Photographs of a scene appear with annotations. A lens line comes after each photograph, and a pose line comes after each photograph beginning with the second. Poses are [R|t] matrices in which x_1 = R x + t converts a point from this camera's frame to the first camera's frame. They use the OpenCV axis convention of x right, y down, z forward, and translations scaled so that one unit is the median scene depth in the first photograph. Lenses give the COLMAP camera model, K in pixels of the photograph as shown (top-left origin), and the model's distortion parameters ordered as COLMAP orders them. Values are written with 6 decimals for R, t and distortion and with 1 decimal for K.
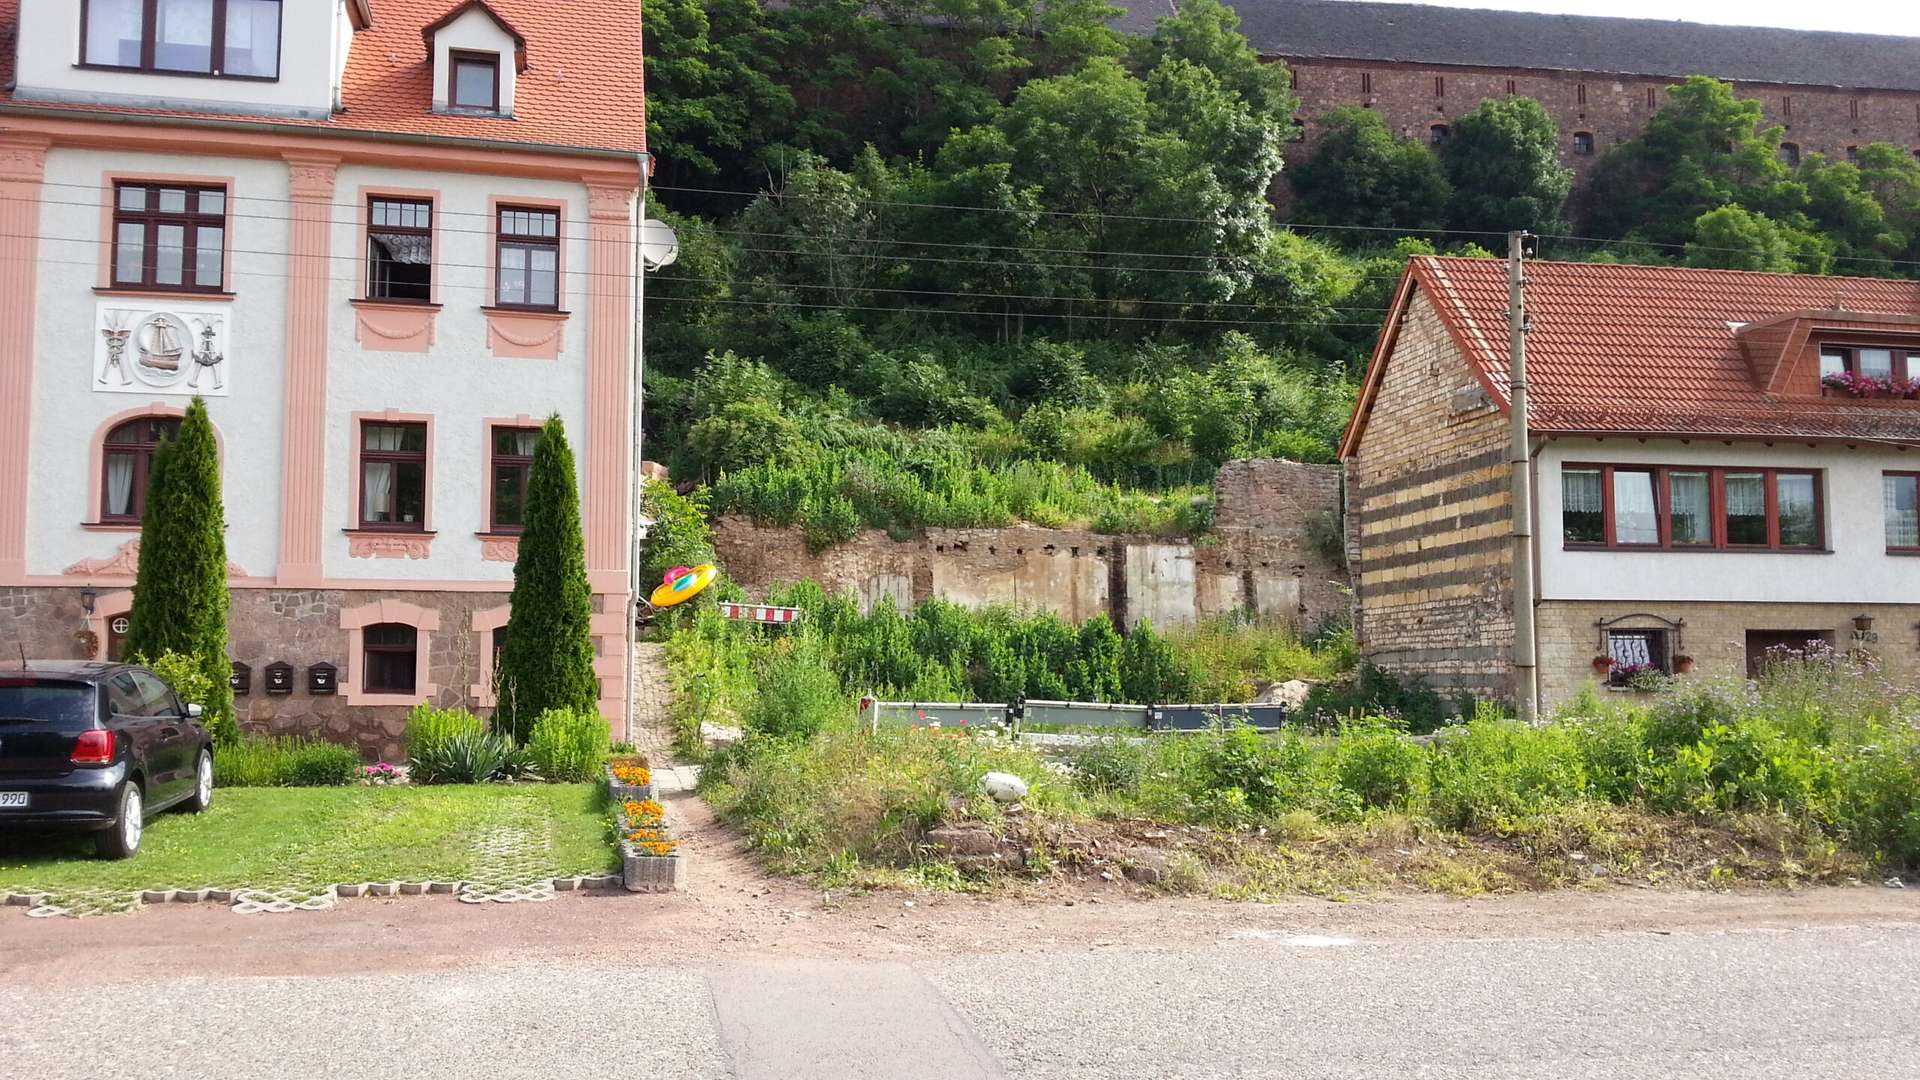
lens RADIAL K [[1644.8, 0, 960.9], [0, 1644.8, 547.0], [0, 0, 1]] dist [-0.000040, -0.020108]
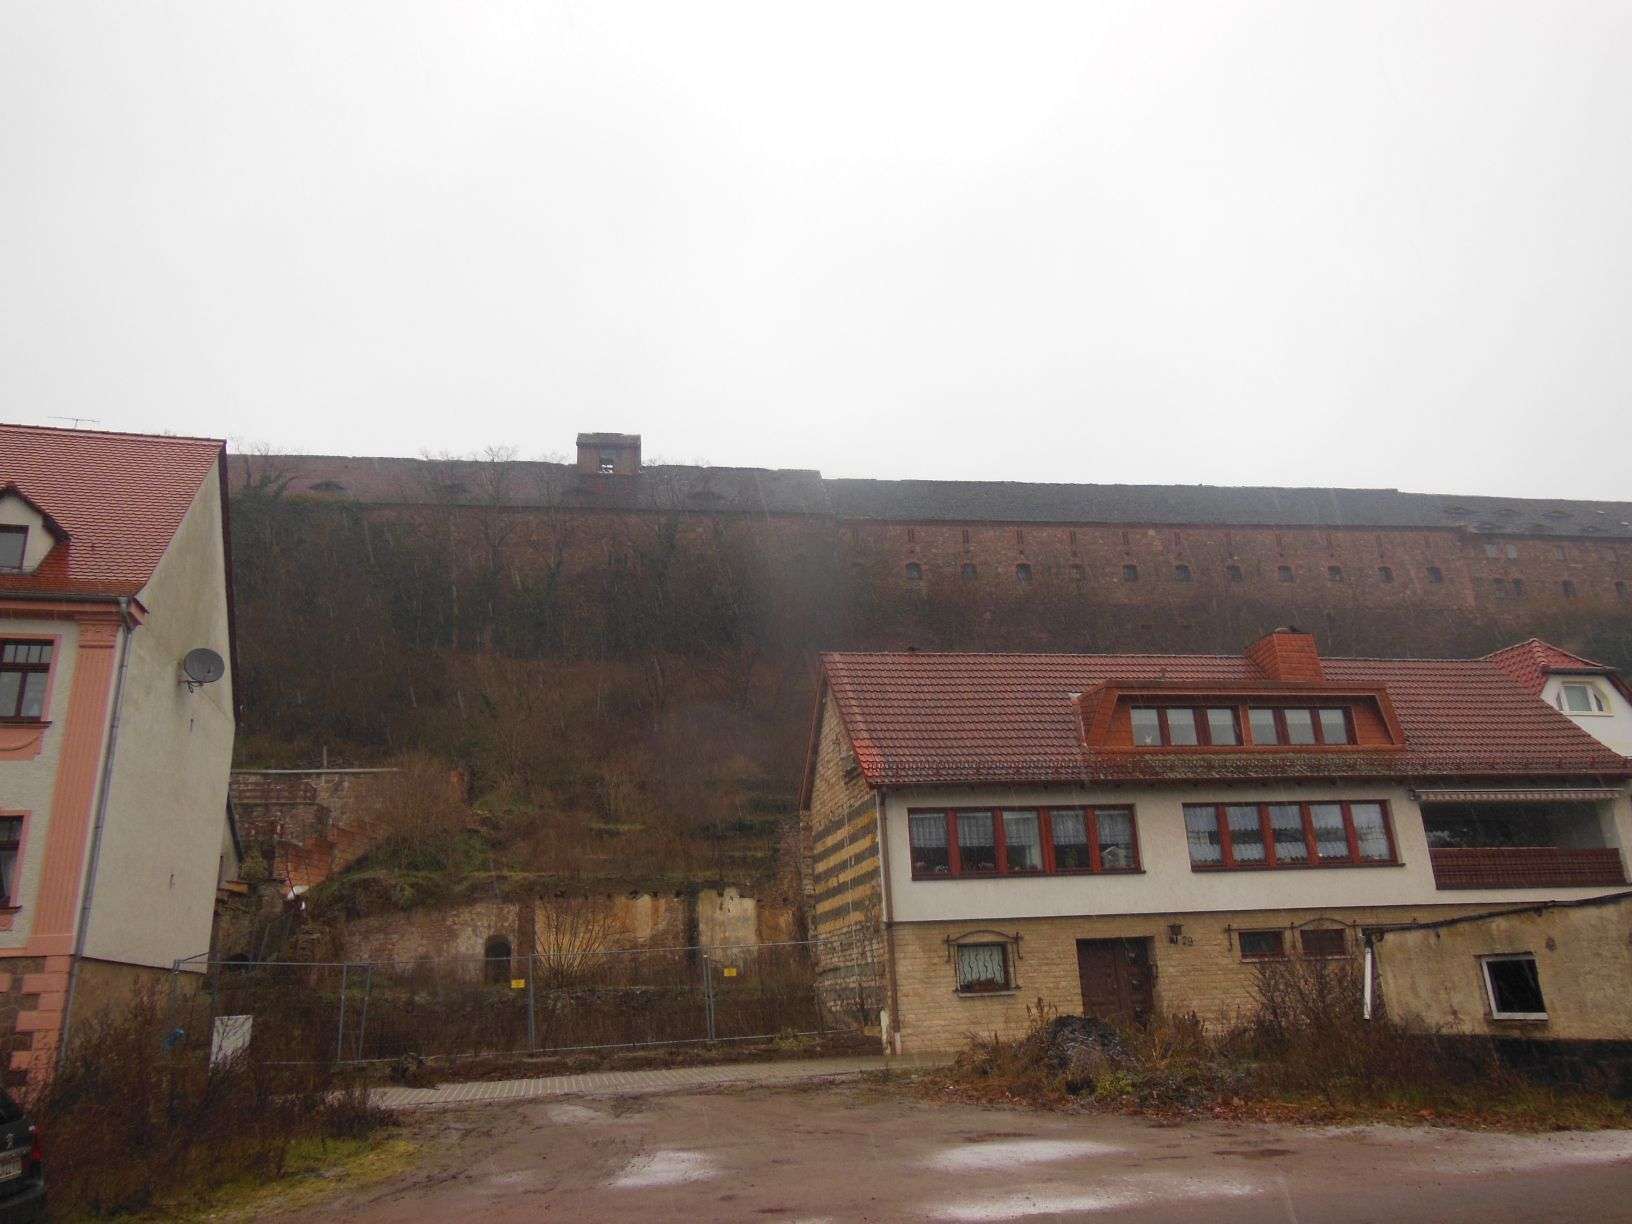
lens RADIAL K [[1199.9, 0, 812.4], [0, 1199.9, 608.3], [0, 0, 1]] dist [0.006135, -0.000023]
pose [[0.999002, -0.041264, 0.017119, 0.263260], [0.044076, 0.972874, -0.227099, 0.004265], [-0.007284, 0.227627, 0.973721, 0.071302]]
